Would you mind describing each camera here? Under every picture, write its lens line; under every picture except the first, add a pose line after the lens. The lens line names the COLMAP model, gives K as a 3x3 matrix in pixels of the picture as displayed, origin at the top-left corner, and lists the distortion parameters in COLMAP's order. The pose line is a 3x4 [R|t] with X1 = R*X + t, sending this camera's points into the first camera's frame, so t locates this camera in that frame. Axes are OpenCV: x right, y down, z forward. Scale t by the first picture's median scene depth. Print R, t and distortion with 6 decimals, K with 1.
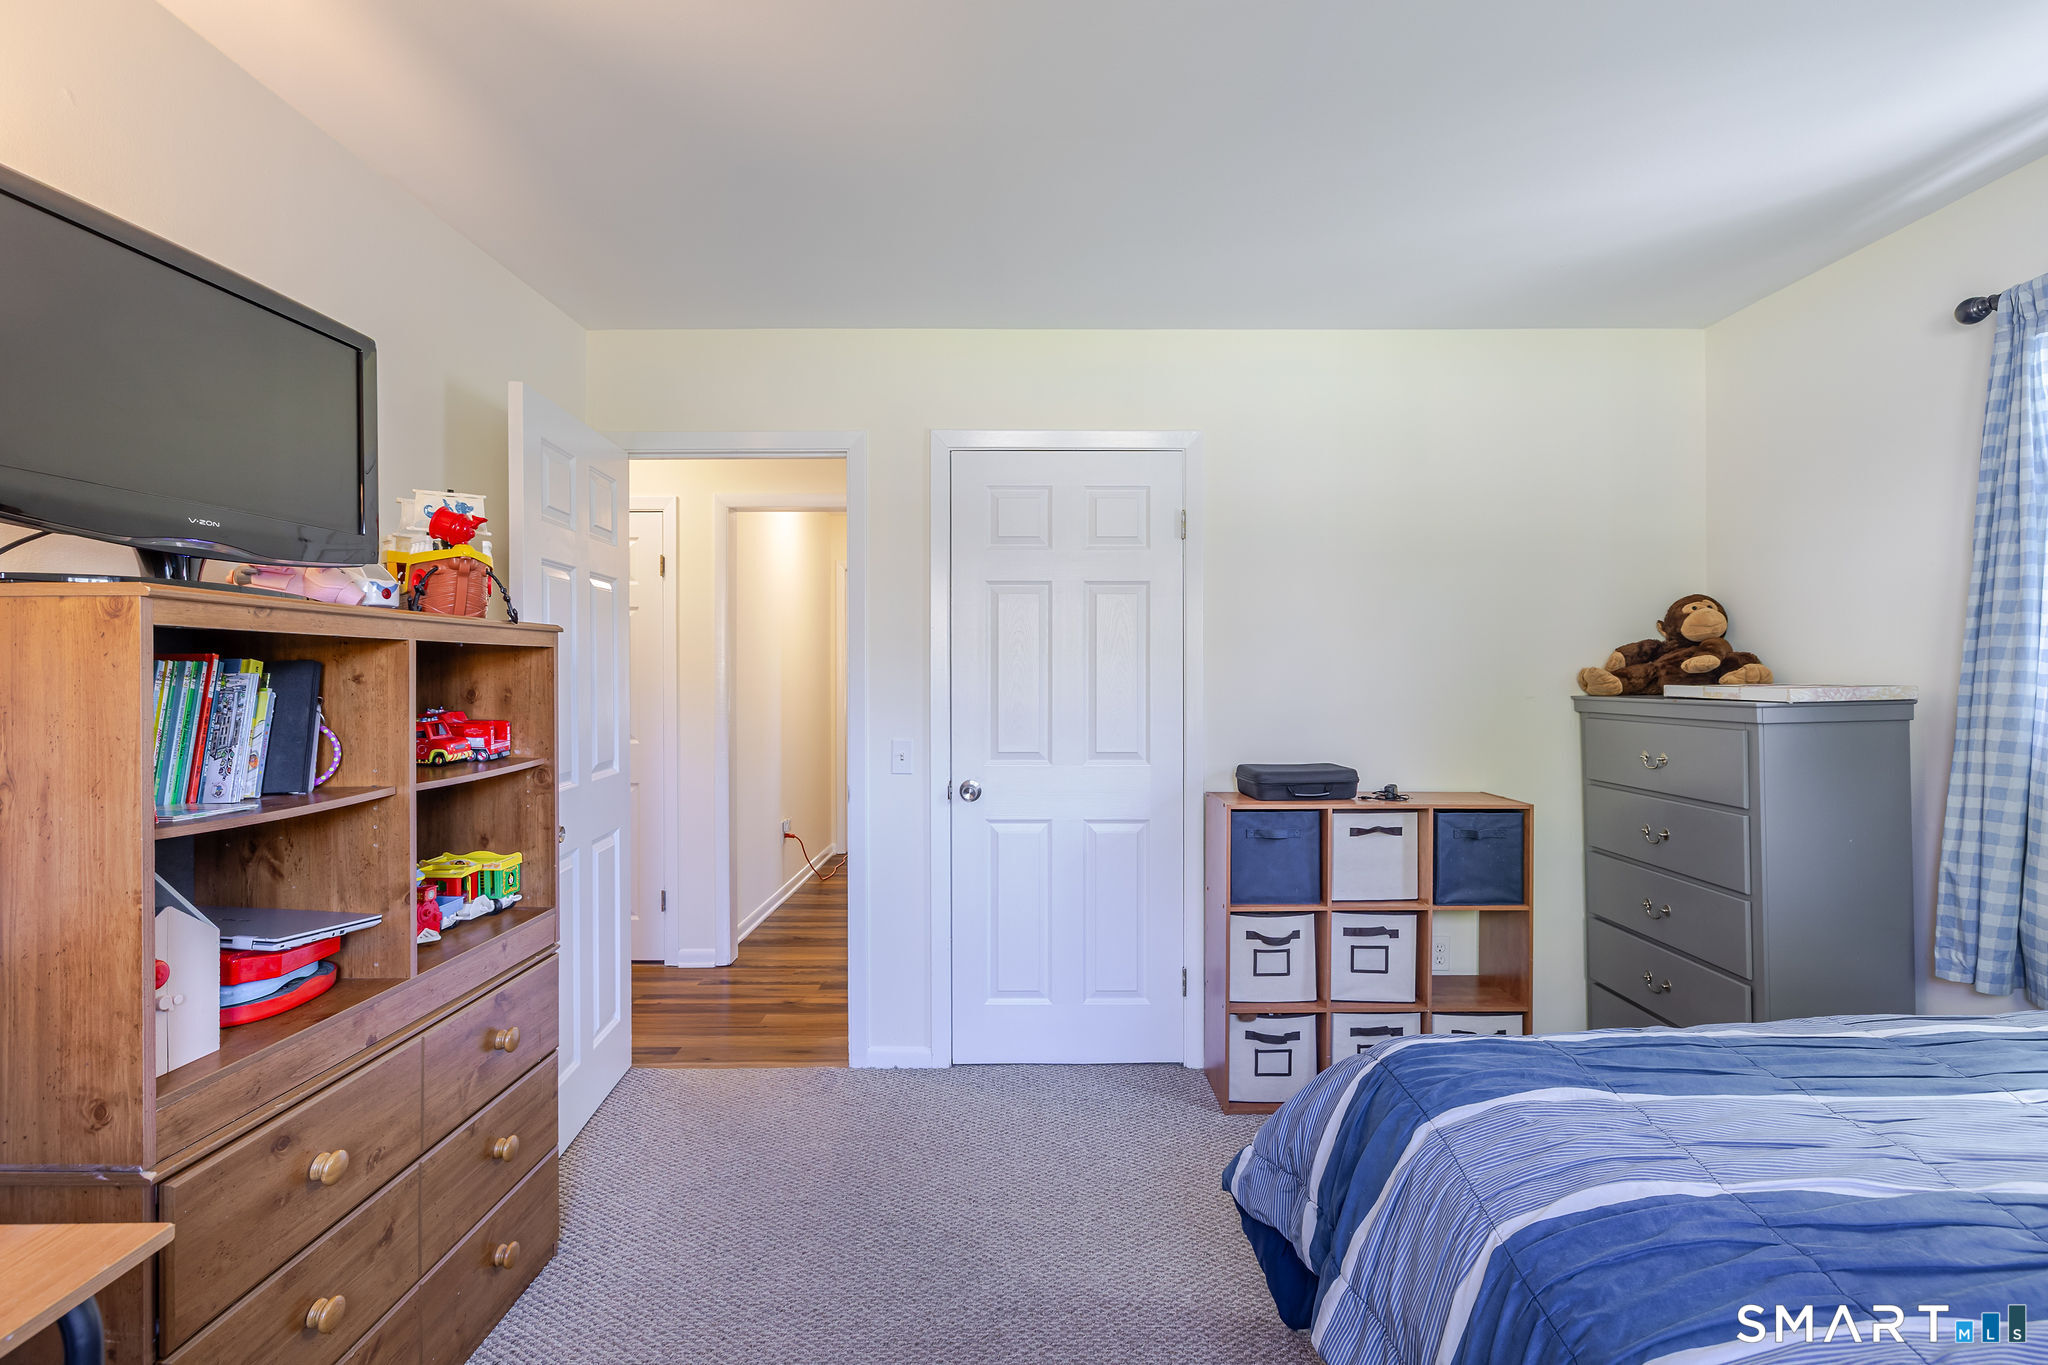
lens RADIAL K [[910.7, 0, 1024.4], [0, 910.7, 677.9], [0, 0, 1]] dist [-0.005159, 0.000350]
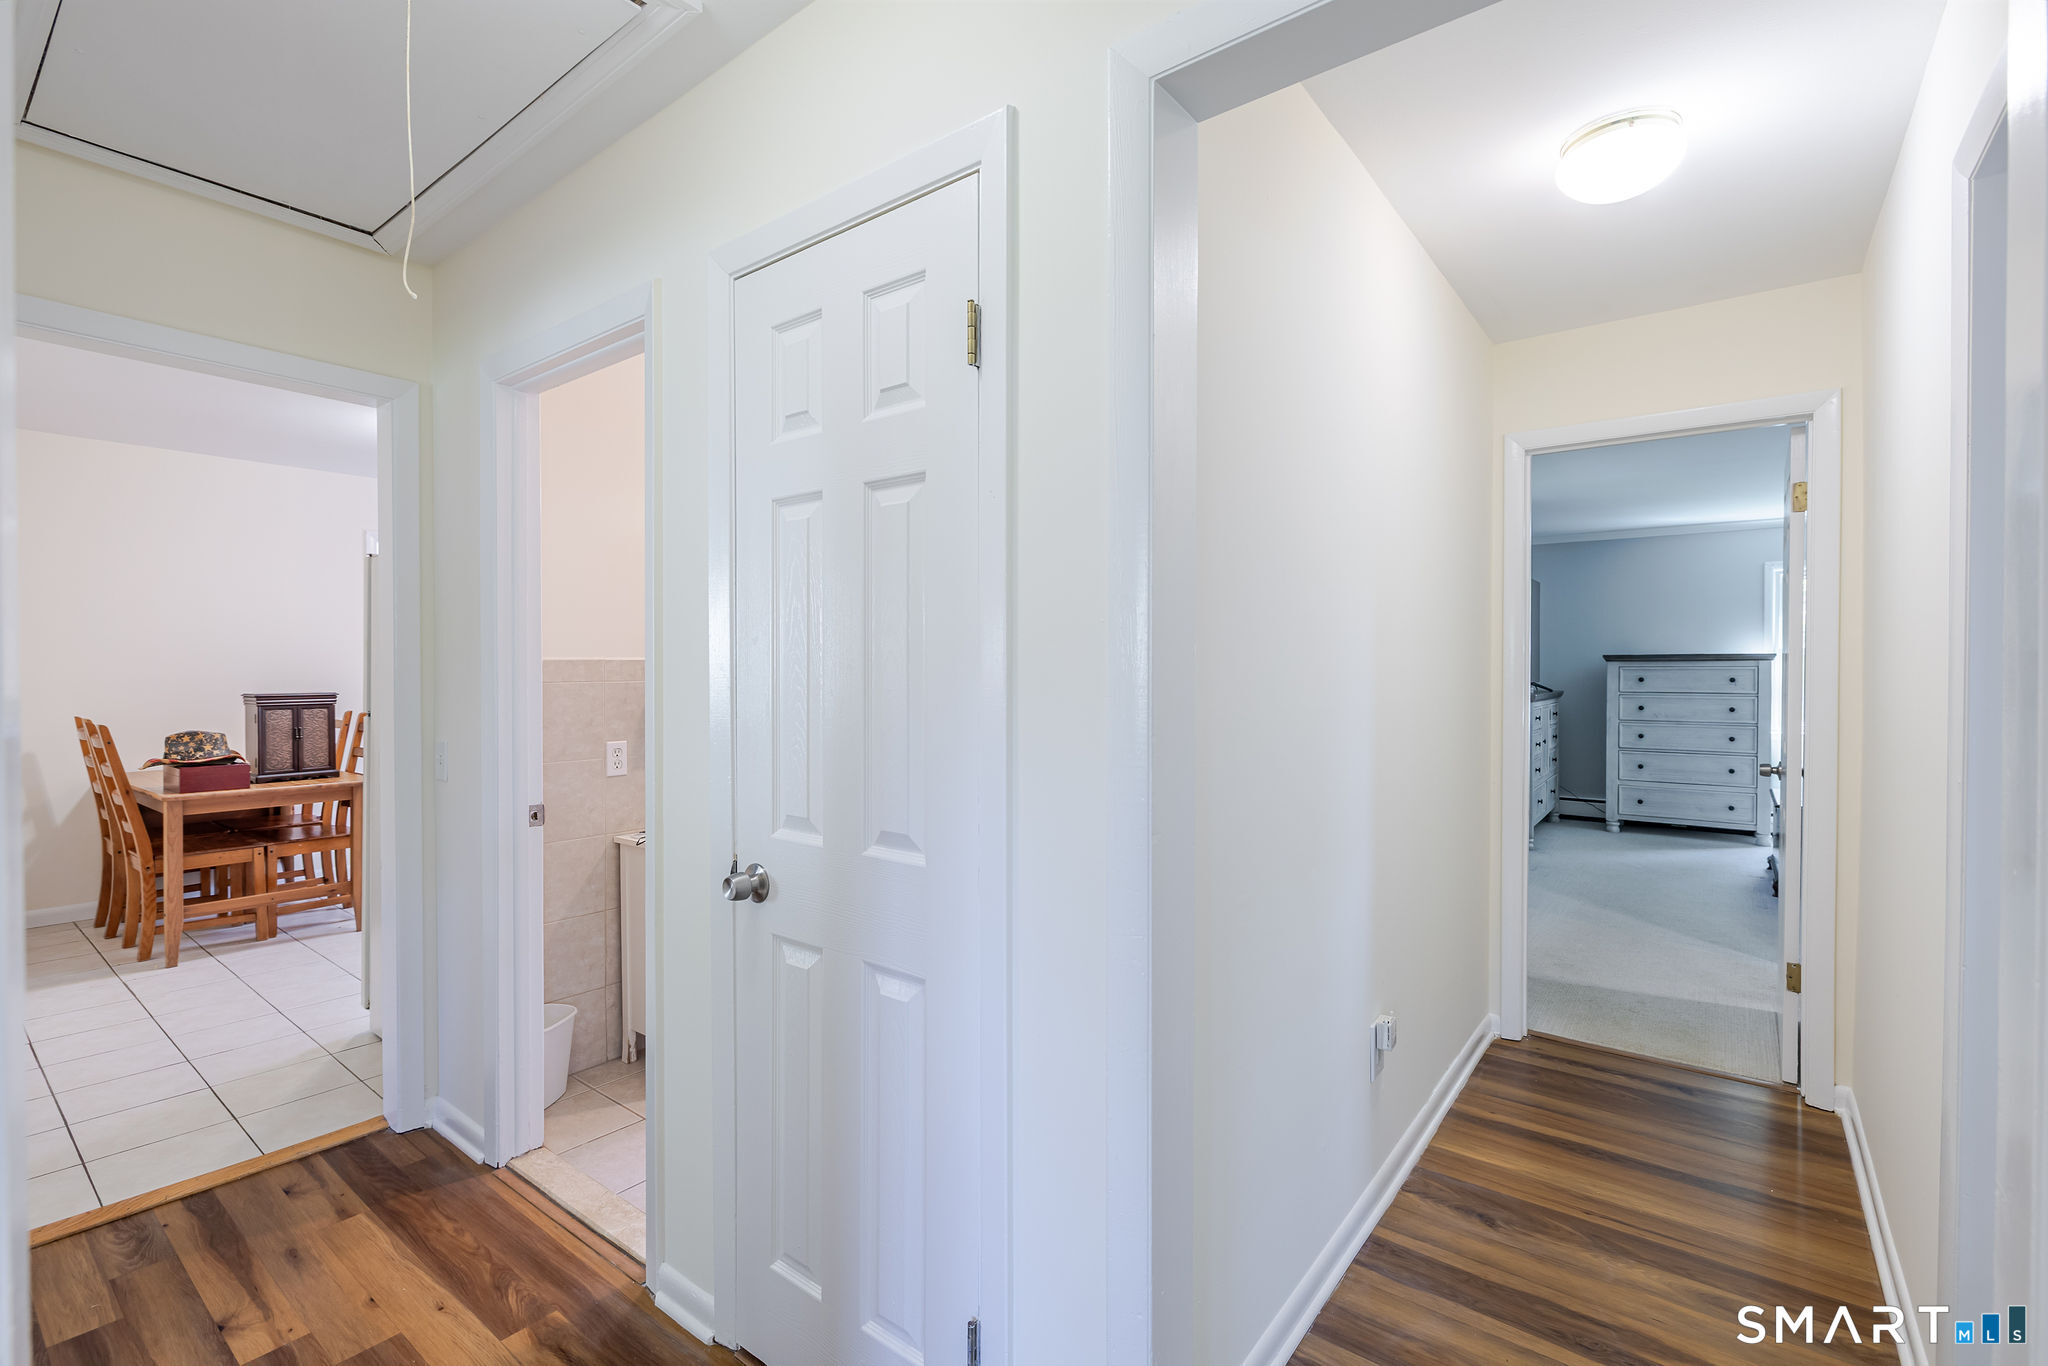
lens RADIAL K [[910.7, 0, 1025.0], [0, 910.7, 678.0], [0, 0, 1]] dist [-0.005159, 0.000350]
pose [[0.790843, 0.010182, -0.611934, -0.182529], [-0.006046, 0.999943, 0.008824, -0.003248], [0.611989, -0.003278, 0.790860, 0.751889]]
